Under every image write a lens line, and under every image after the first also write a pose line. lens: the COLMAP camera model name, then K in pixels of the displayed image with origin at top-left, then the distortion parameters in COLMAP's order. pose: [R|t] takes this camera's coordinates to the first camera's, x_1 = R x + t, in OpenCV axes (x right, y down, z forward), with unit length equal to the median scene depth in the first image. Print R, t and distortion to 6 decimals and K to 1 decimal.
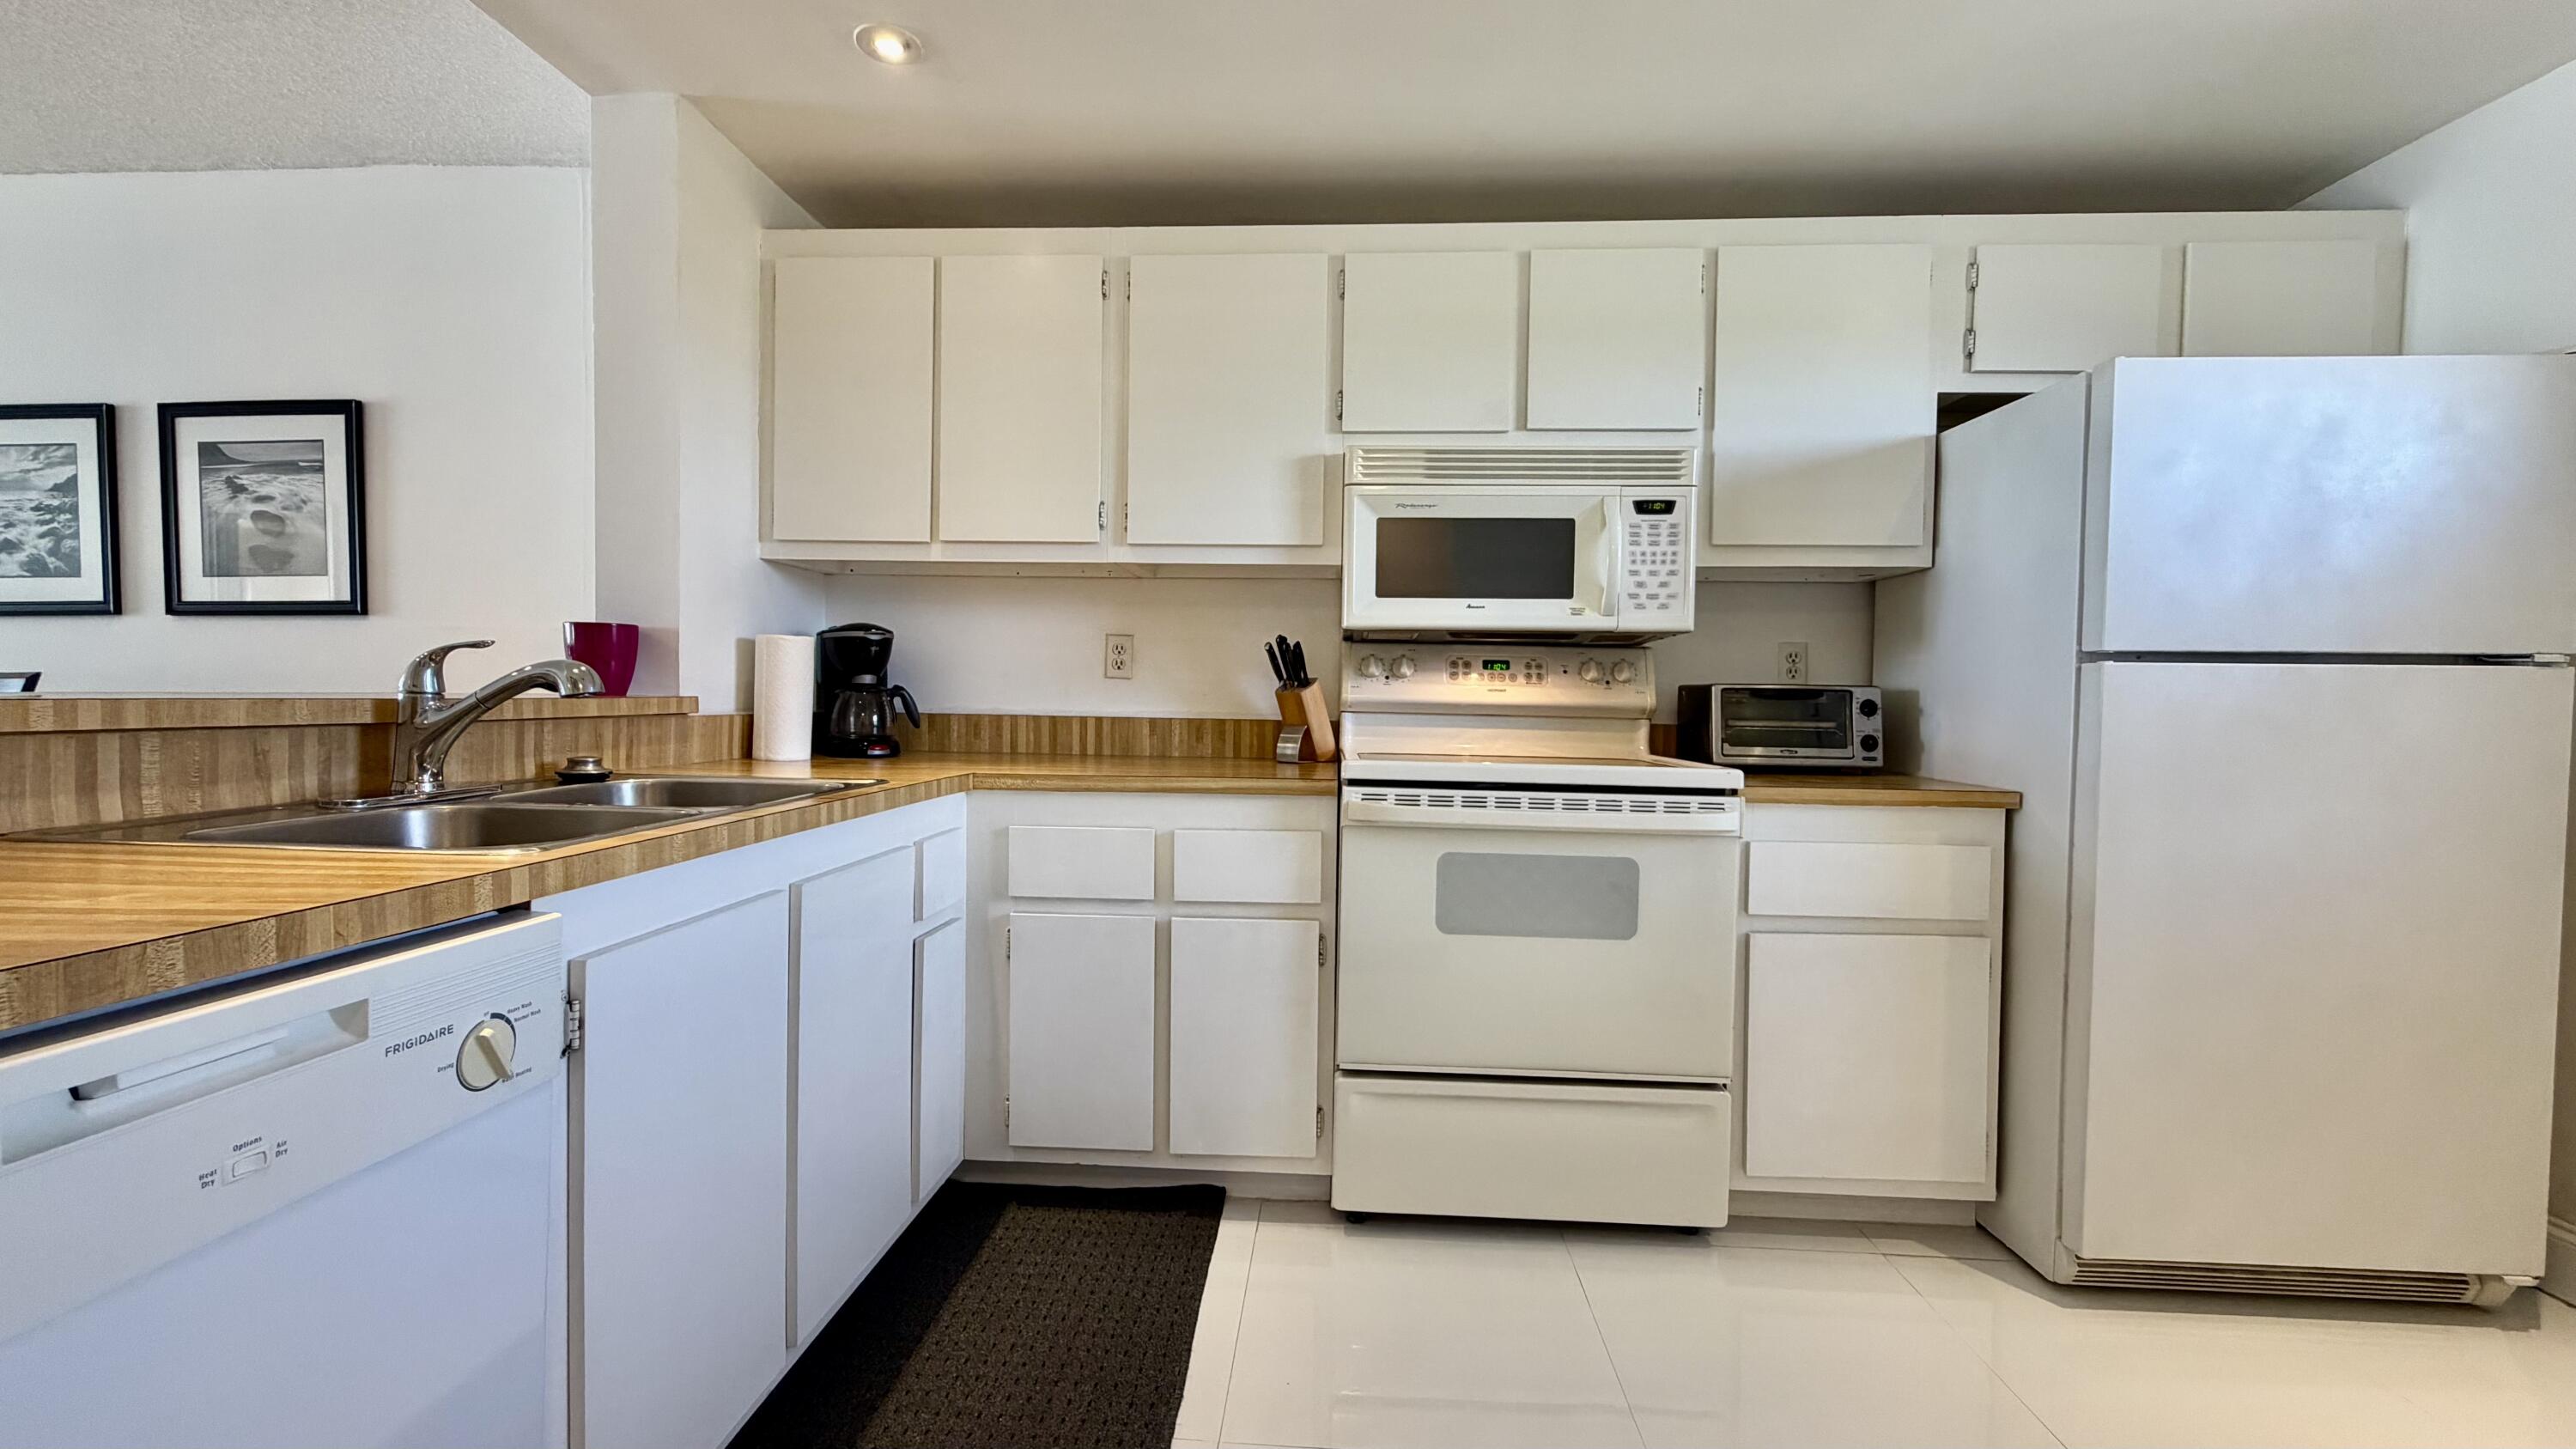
lens RADIAL K [[1030.4, 0, 1276.5], [0, 1030.4, 721.3], [0, 0, 1]] dist [-0.001052, 0.000263]
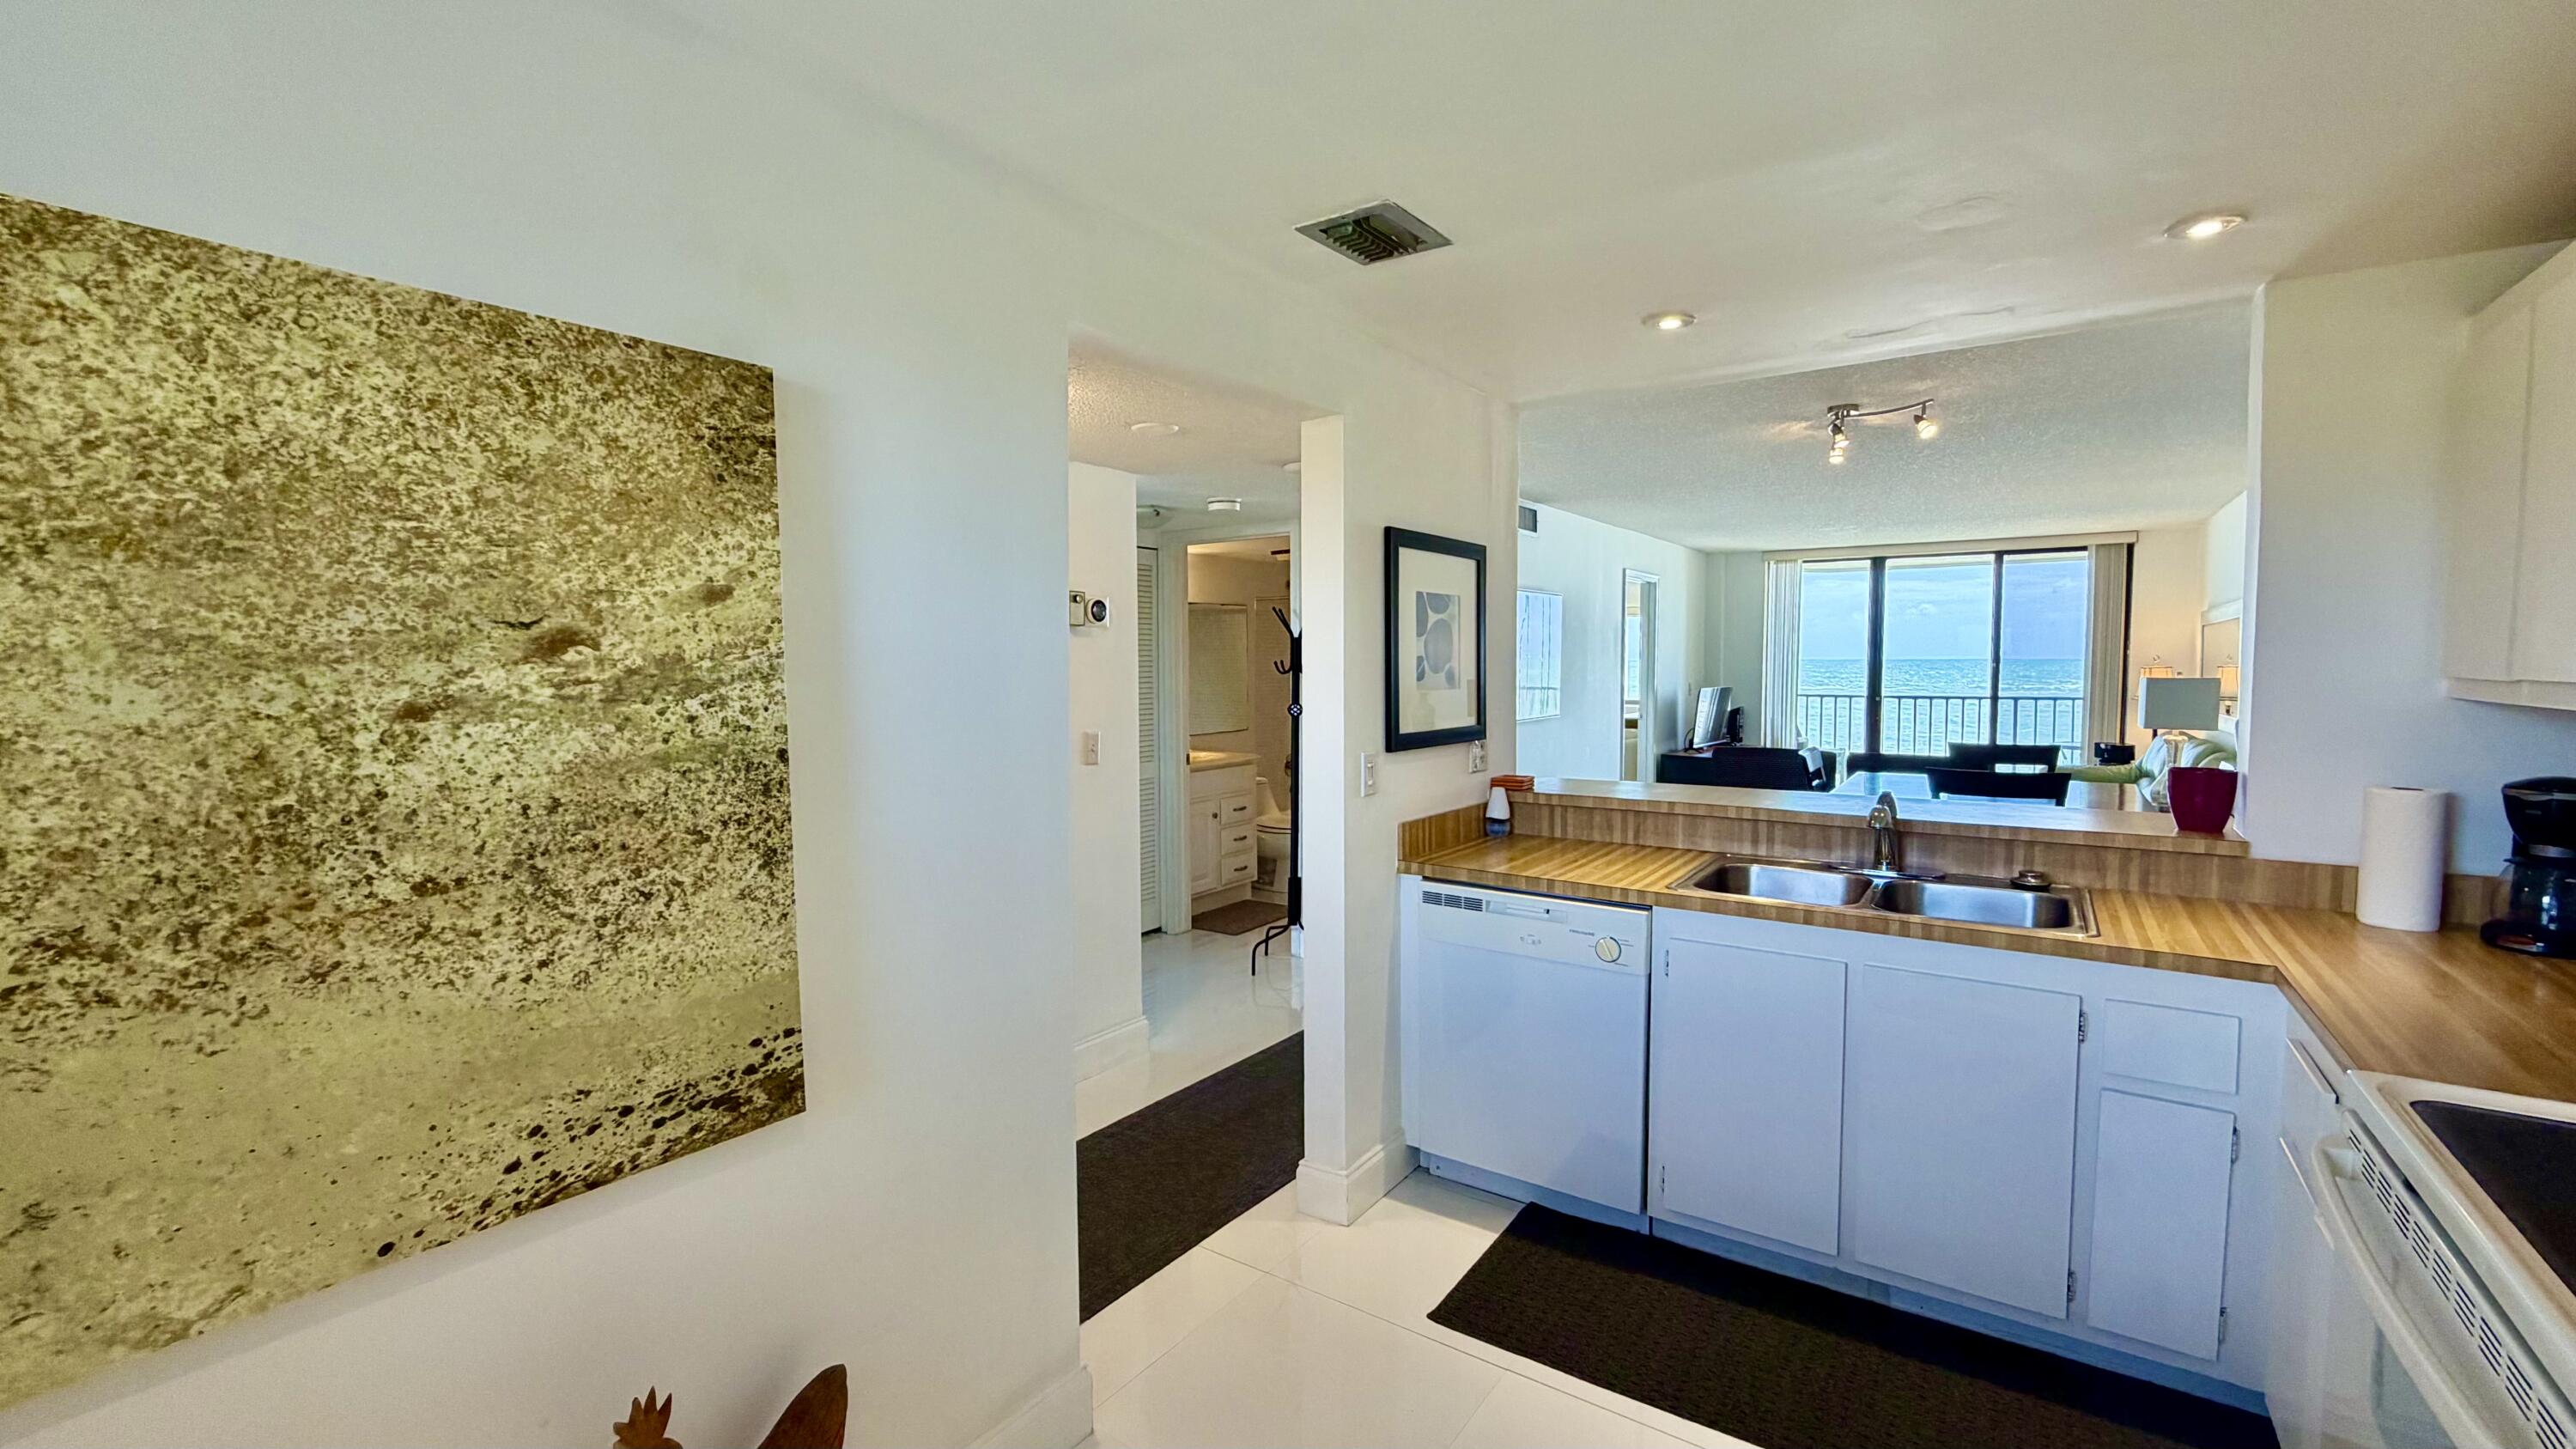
lens RADIAL K [[1074.3, 0, 1281.3], [0, 1074.3, 721.2], [0, 0, 1]] dist [-0.000204, 0.000071]
pose [[-0.519576, 0.033531, -0.853766, 0.867248], [-0.027977, 0.998026, 0.056223, -0.175756], [0.853966, 0.053098, -0.517613, 0.681413]]
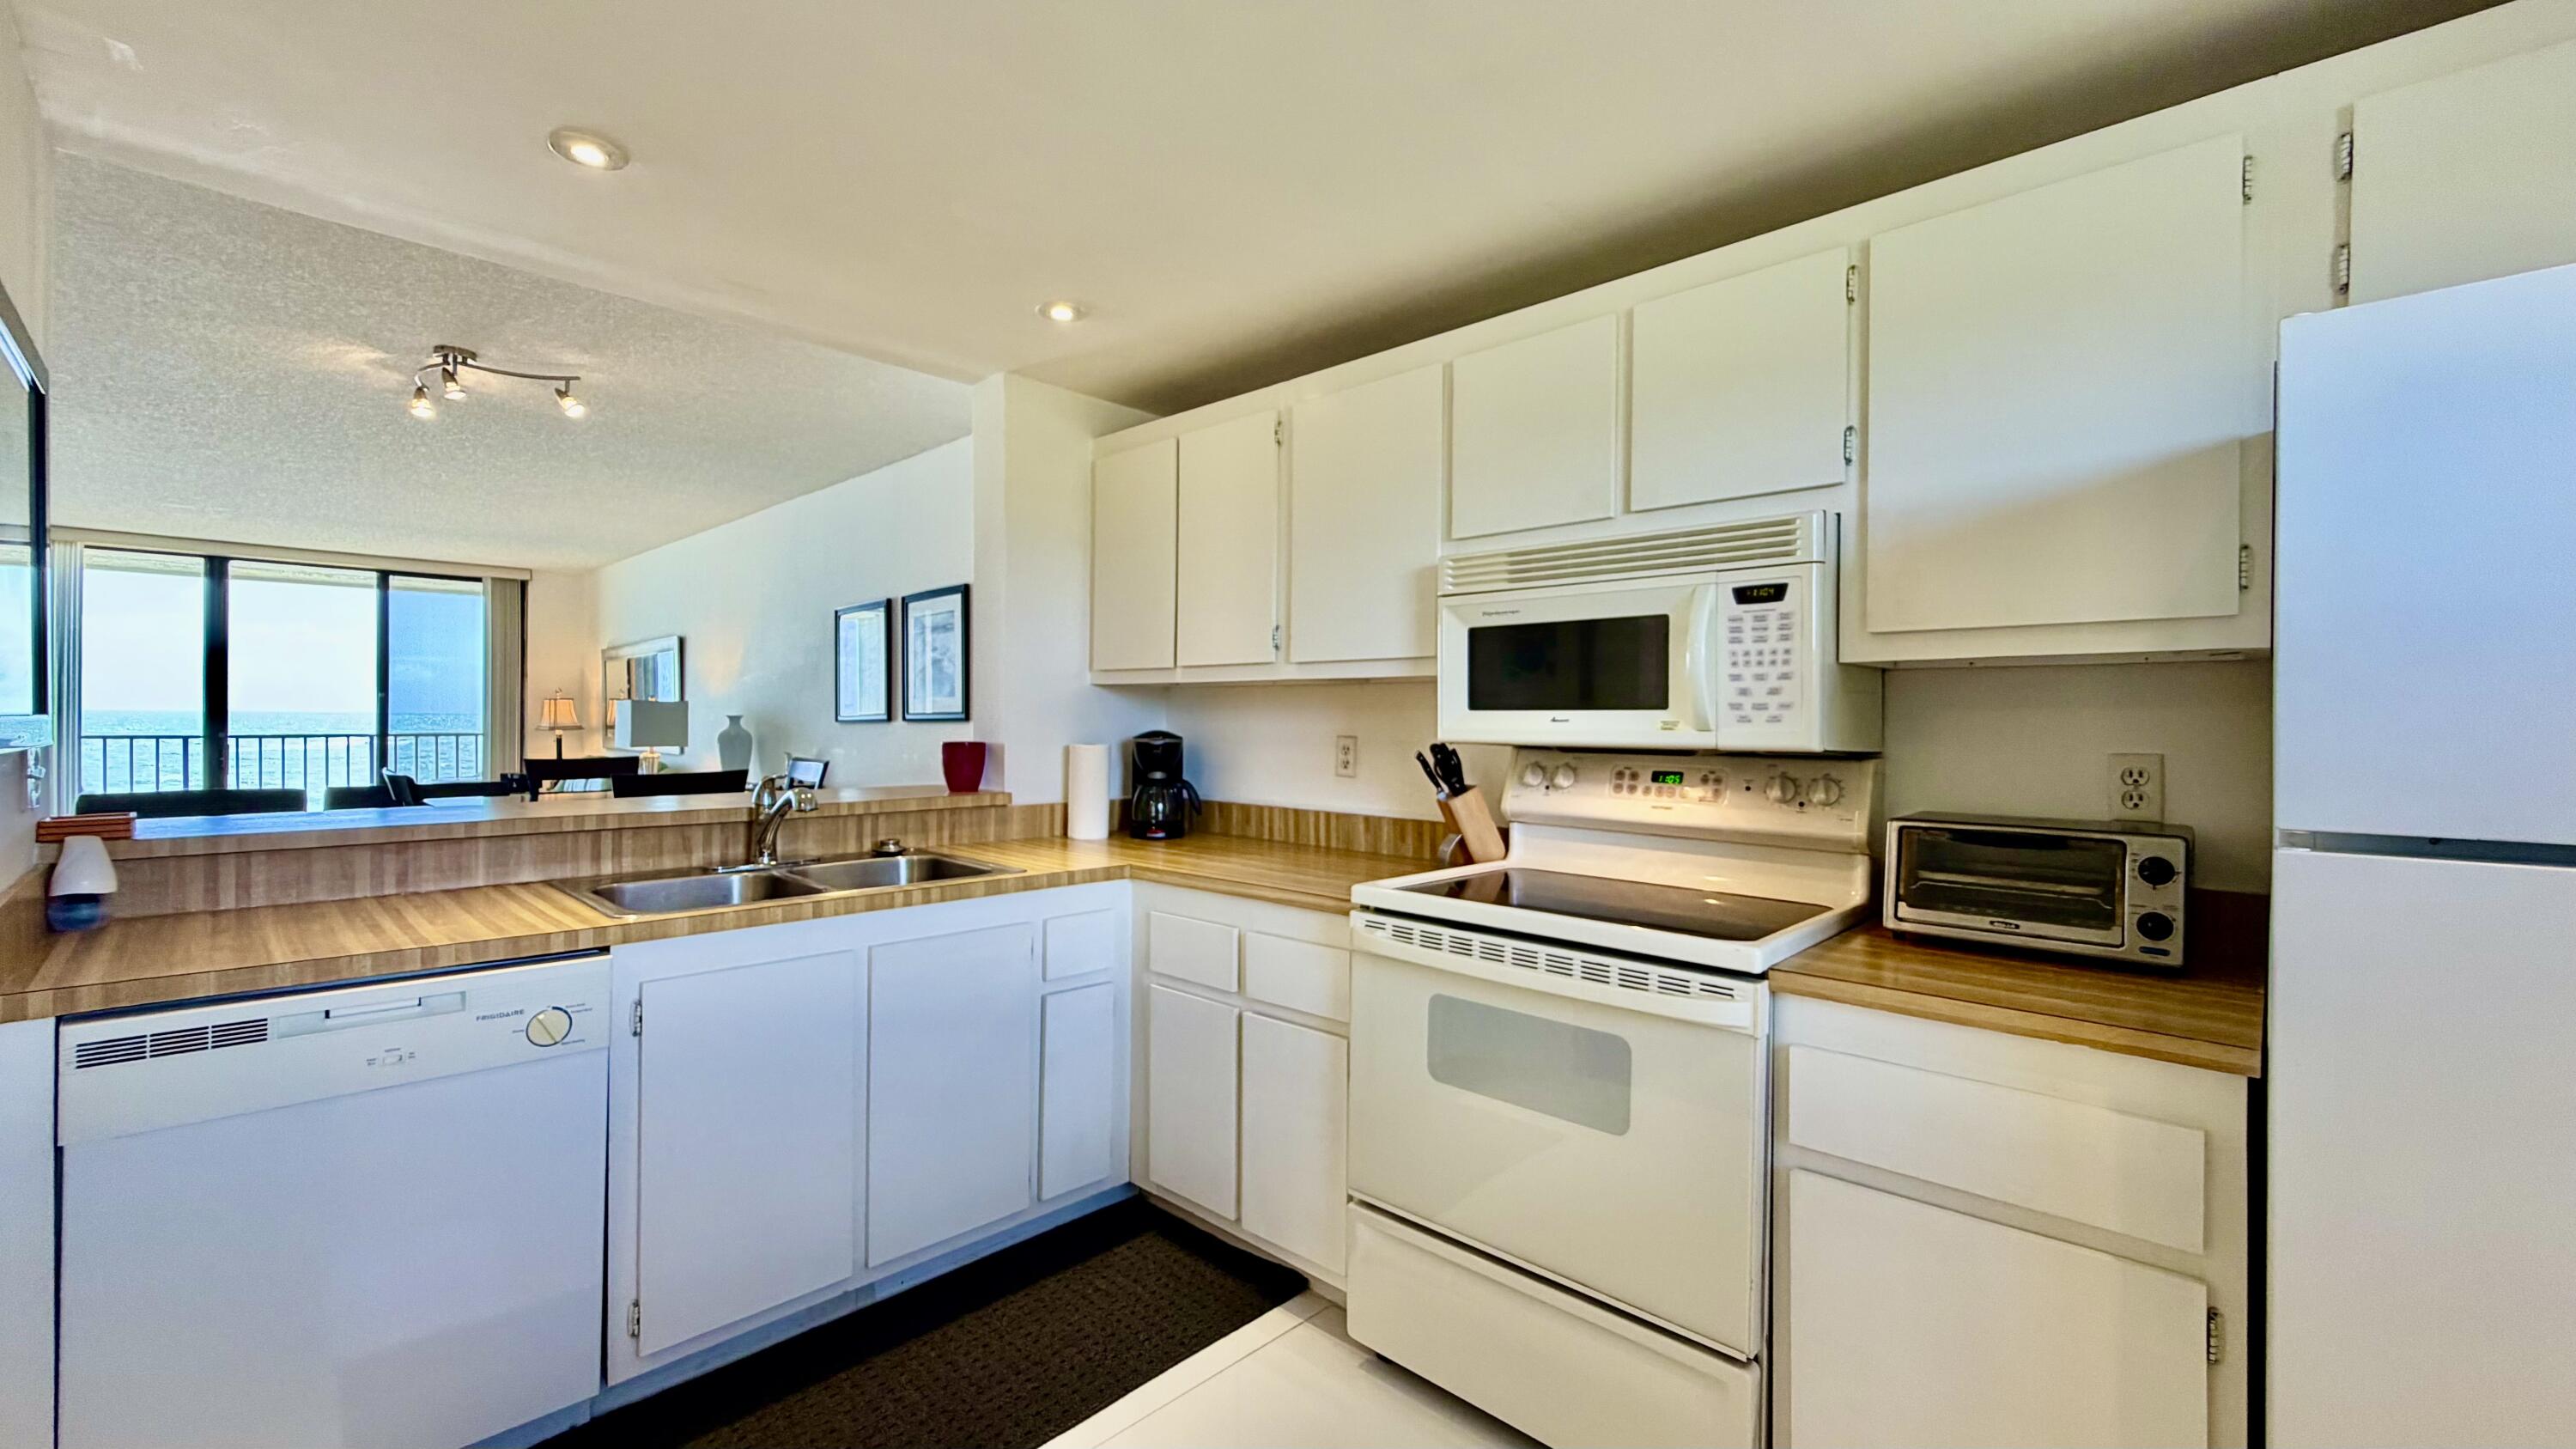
lens RADIAL K [[1030.4, 0, 1276.5], [0, 1030.4, 721.3], [0, 0, 1]] dist [-0.001052, 0.000263]
pose [[0.760023, -0.008153, -0.649845, 0.591658], [-0.013439, 0.999510, -0.028258, -0.082264], [0.649757, 0.030210, 0.759541, 0.161270]]
